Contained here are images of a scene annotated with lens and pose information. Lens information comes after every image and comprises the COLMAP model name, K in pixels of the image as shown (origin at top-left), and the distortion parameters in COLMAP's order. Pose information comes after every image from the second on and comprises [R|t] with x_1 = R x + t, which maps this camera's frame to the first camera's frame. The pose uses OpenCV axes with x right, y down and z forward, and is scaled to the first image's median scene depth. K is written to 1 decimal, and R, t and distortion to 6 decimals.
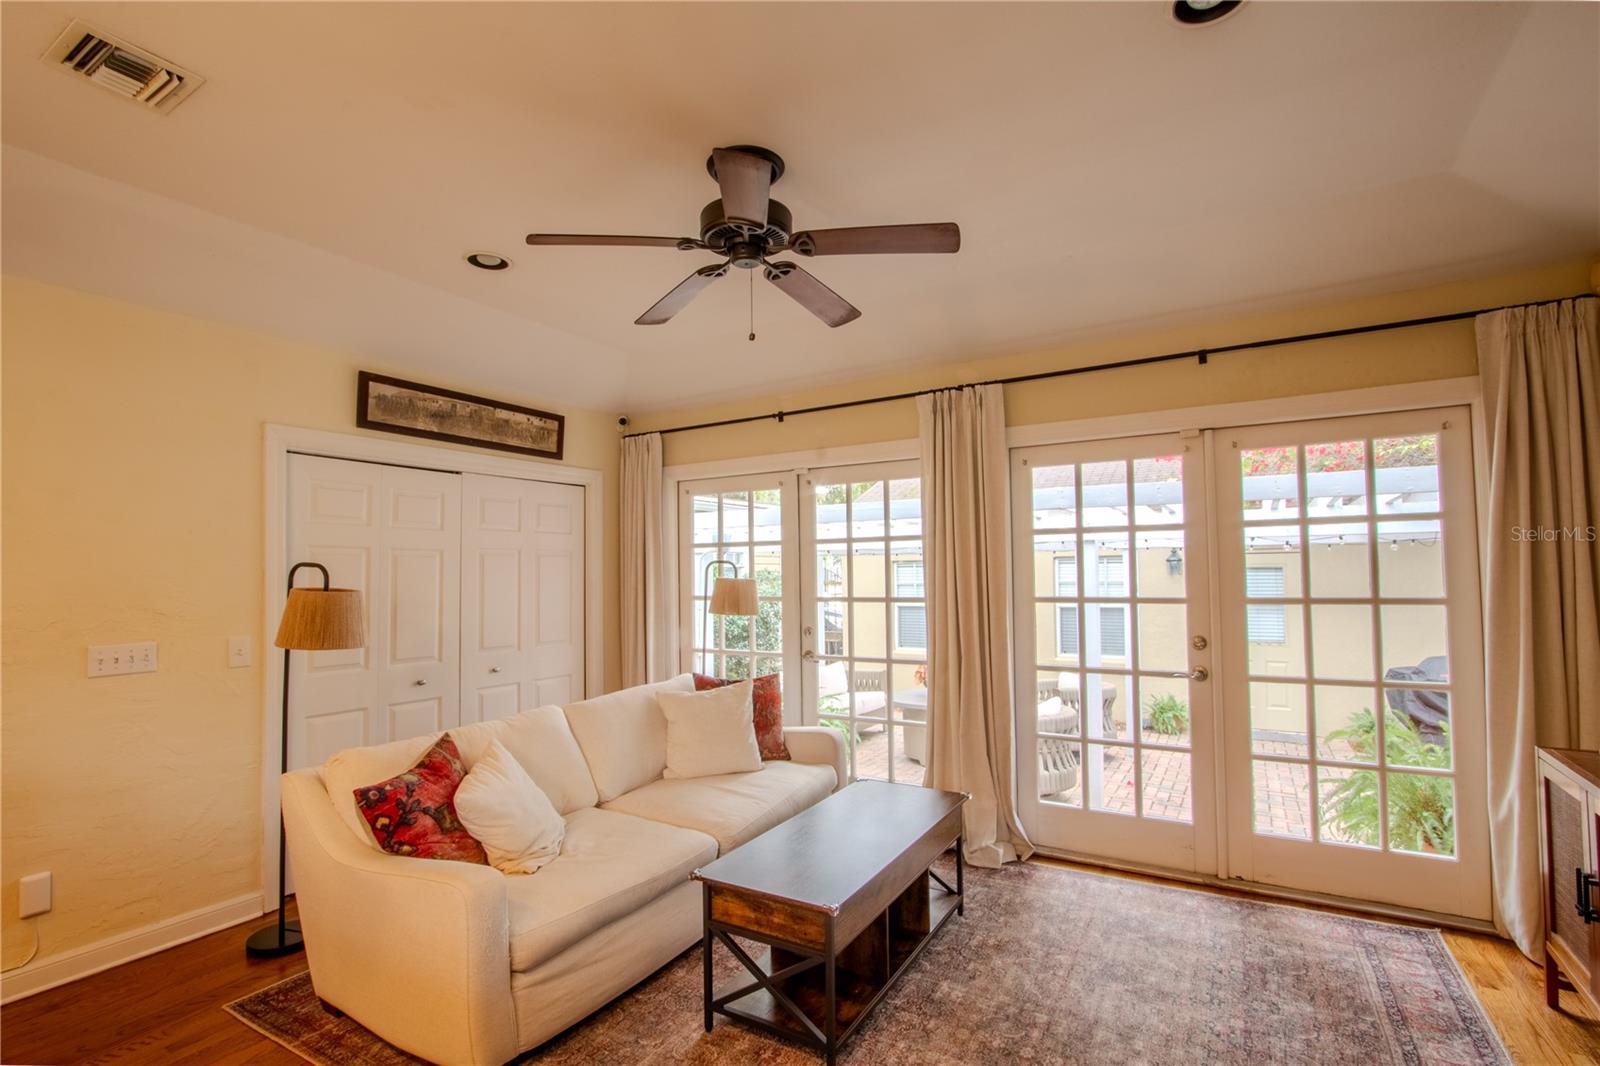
lens RADIAL K [[758.9, 0, 788.1], [0, 758.9, 536.9], [0, 0, 1]] dist [-0.003330, 0.002028]
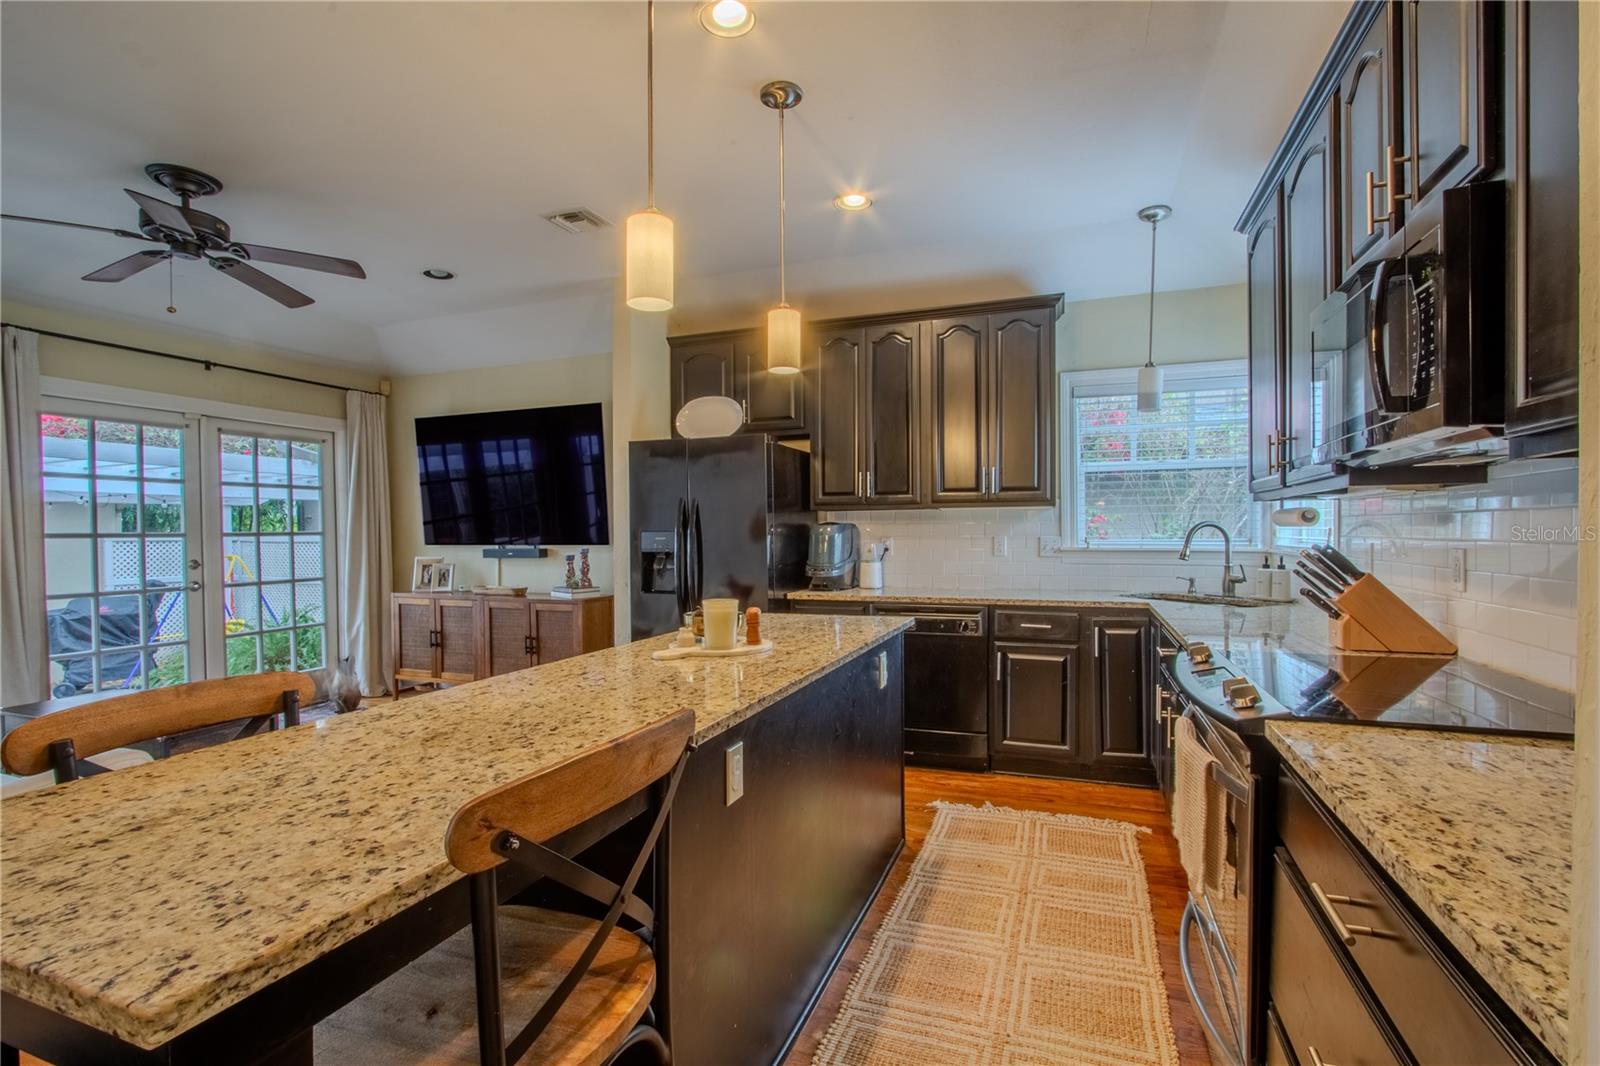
lens RADIAL K [[758.9, 0, 793.5], [0, 758.9, 542.4], [0, 0, 1]] dist [-0.003330, 0.002028]
pose [[-0.167164, -0.000981, 0.985929, -1.020082], [-0.036956, 0.999303, -0.005271, 0.062744], [-0.985236, -0.037317, -0.167084, 0.126191]]
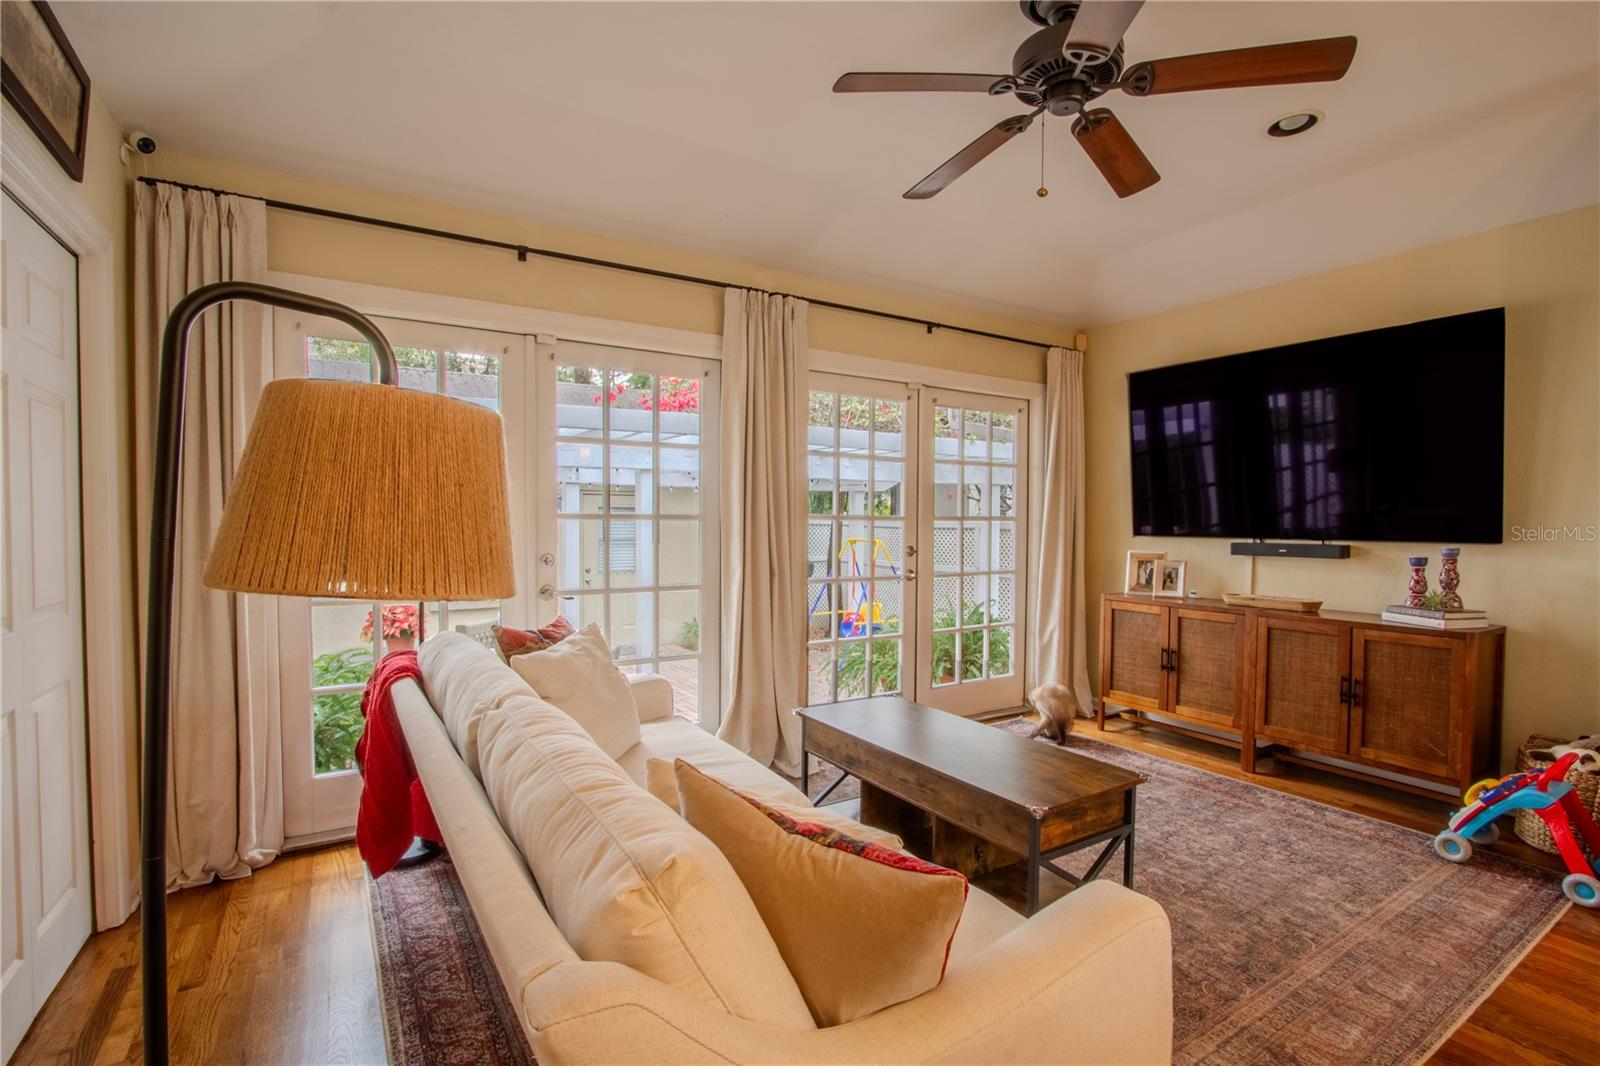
lens RADIAL K [[758.9, 0, 807.0], [0, 758.9, 534.2], [0, 0, 1]] dist [-0.003330, 0.002028]
pose [[0.440076, -0.002644, 0.897957, -0.668267], [-0.054336, 0.998085, 0.029568, 0.080704], [-0.896315, -0.061804, 0.439090, 0.580145]]
